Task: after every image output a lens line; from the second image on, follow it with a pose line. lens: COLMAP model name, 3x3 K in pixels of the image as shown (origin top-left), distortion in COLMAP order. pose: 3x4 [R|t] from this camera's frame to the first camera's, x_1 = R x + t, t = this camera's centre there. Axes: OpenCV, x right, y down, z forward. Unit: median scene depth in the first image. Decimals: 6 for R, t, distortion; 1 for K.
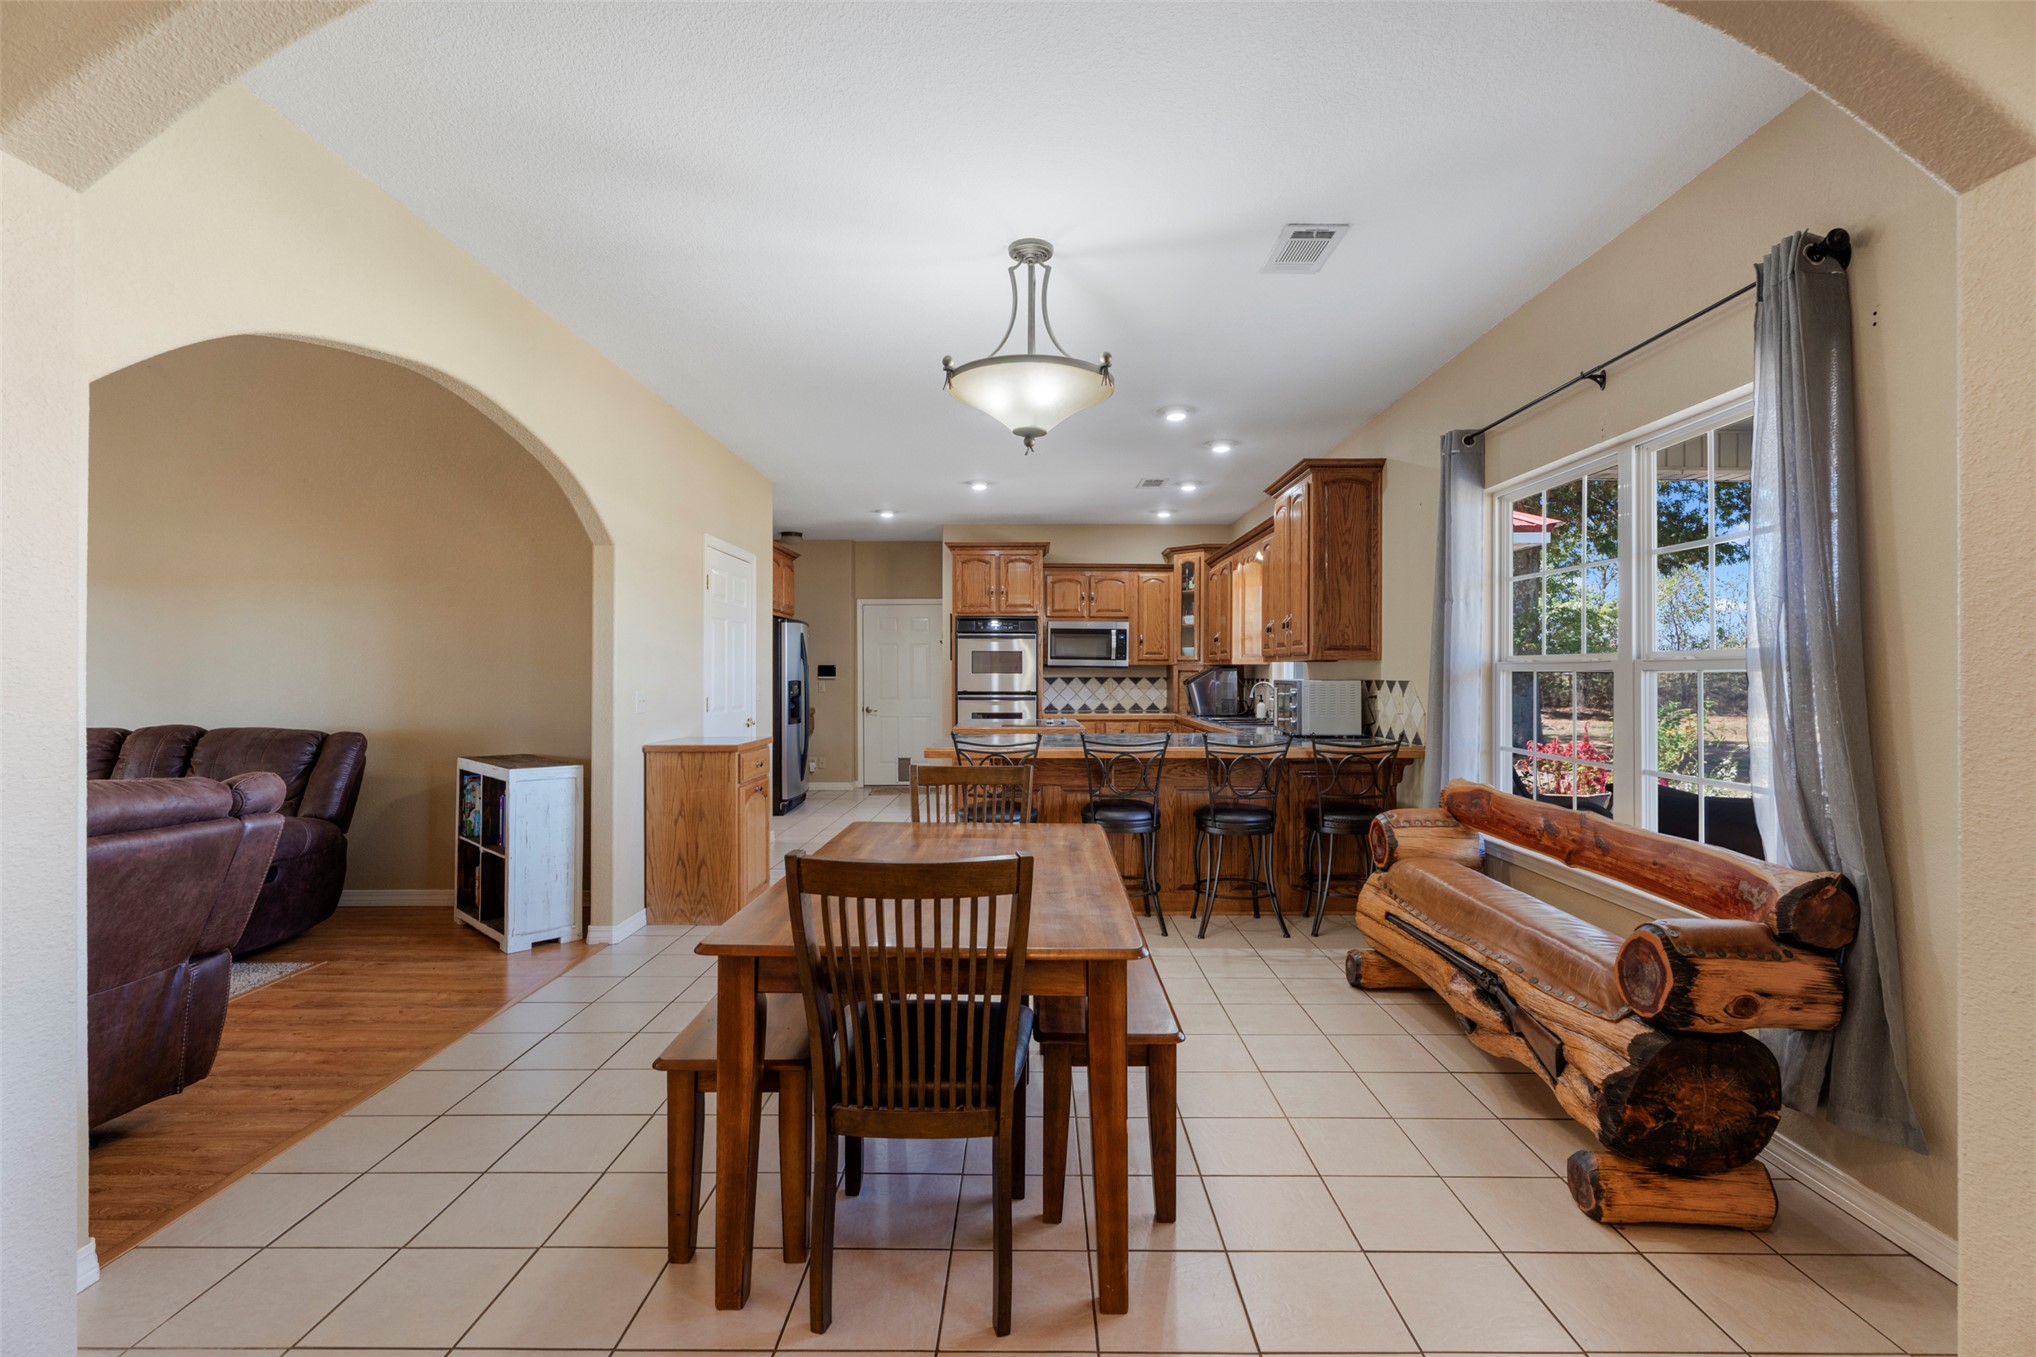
lens RADIAL K [[911.4, 0, 1026.3], [0, 911.4, 670.6], [0, 0, 1]] dist [0.003708, 0.000751]
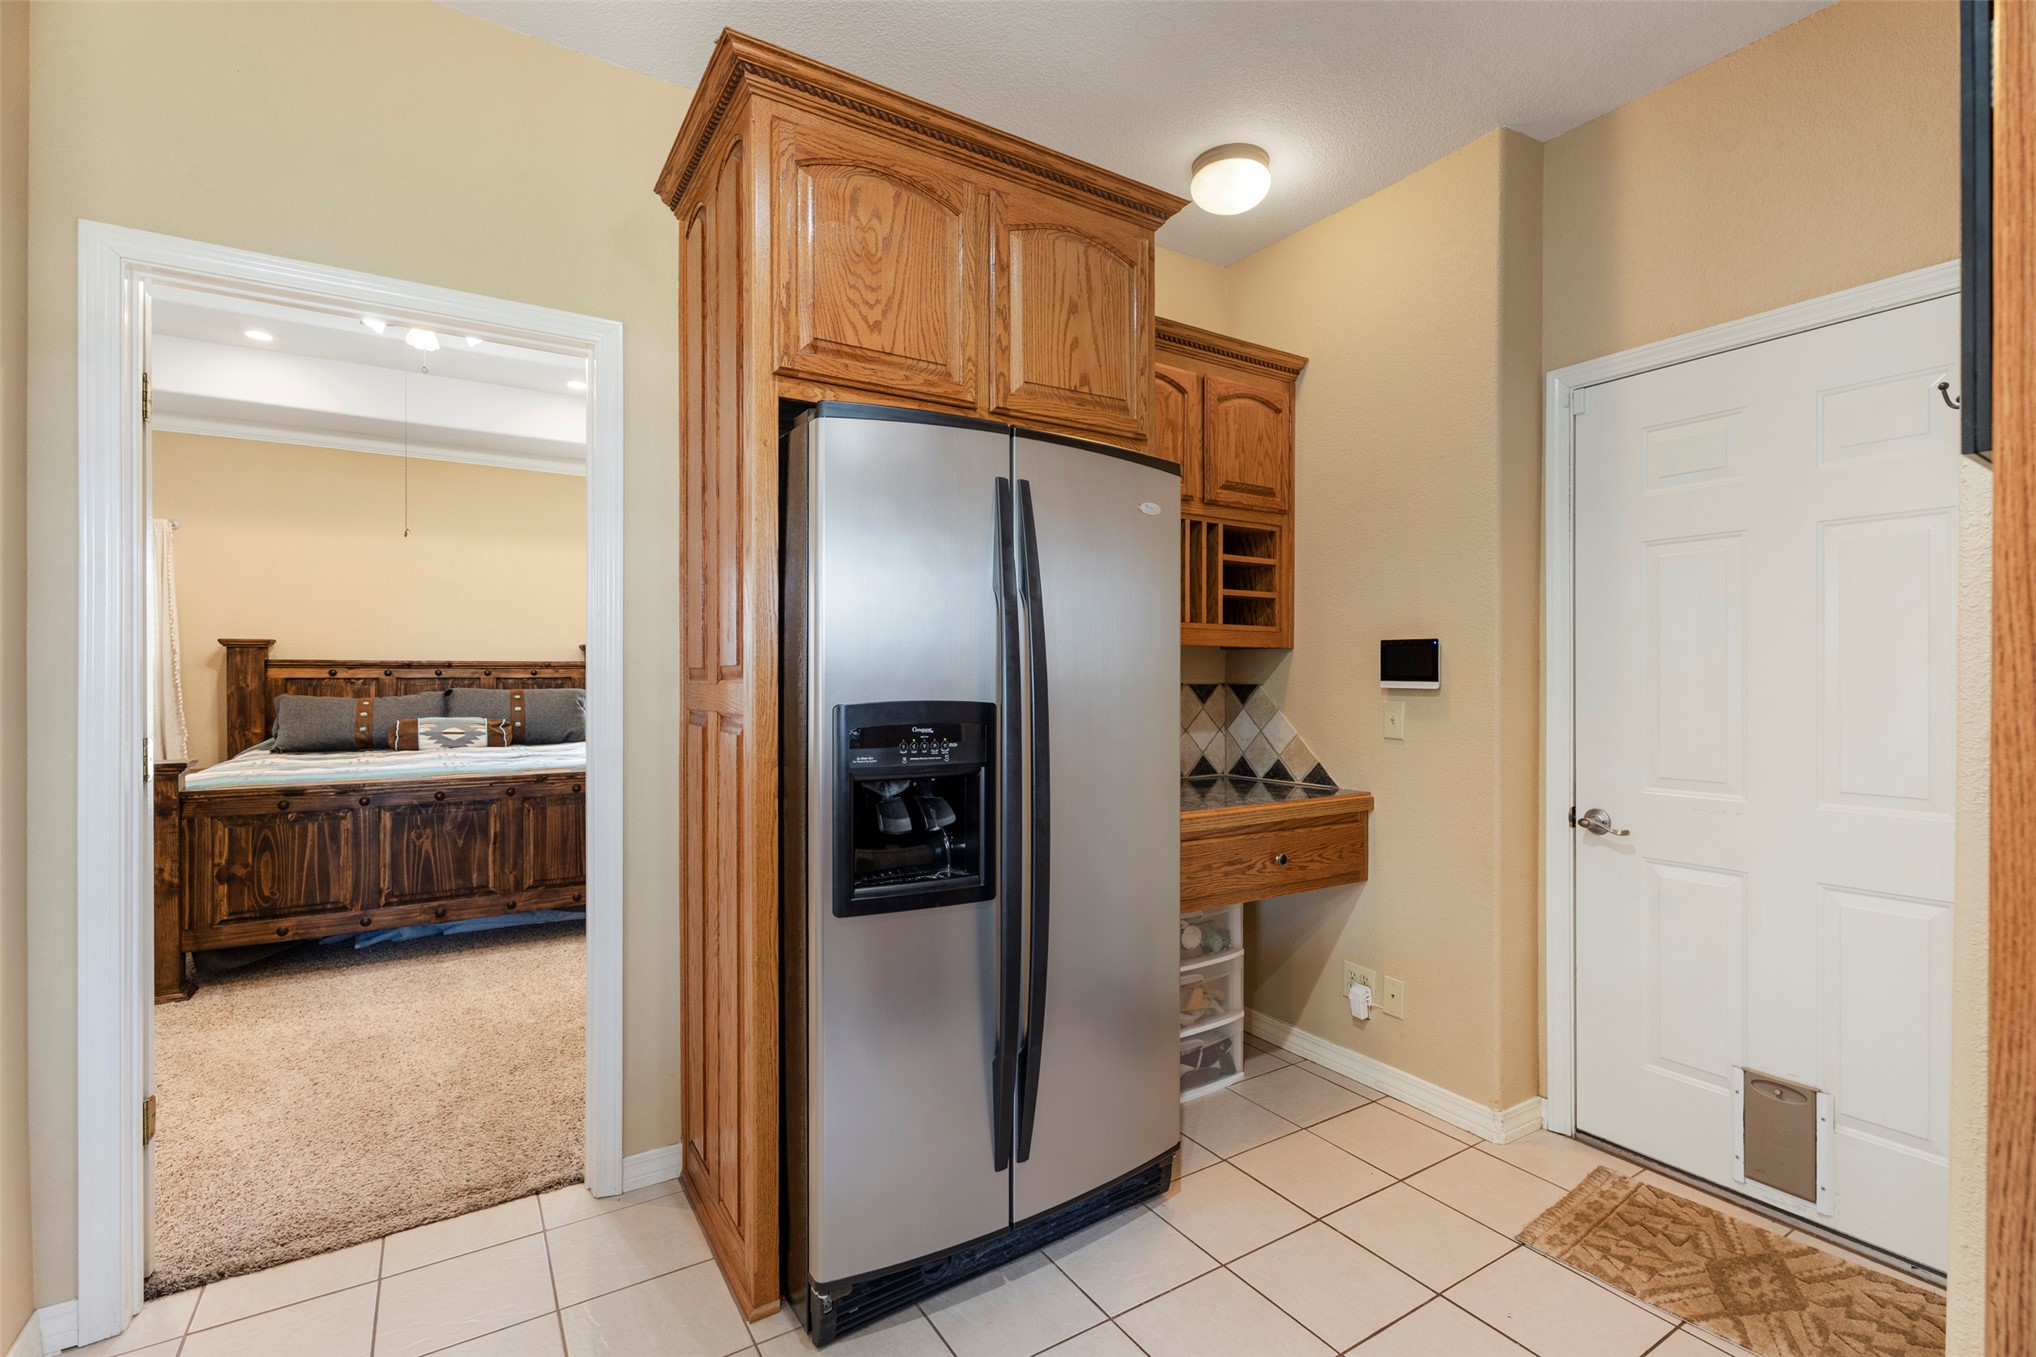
lens RADIAL K [[897.0, 0, 1018.0], [0, 897.0, 678.5], [0, 0, 1]] dist [-0.021877, 0.000157]
pose [[0.536682, 0.001013, -0.843784, -0.071669], [0.002549, 0.999993, 0.002822, 0.005328], [0.843781, -0.003665, 0.536676, 0.929021]]
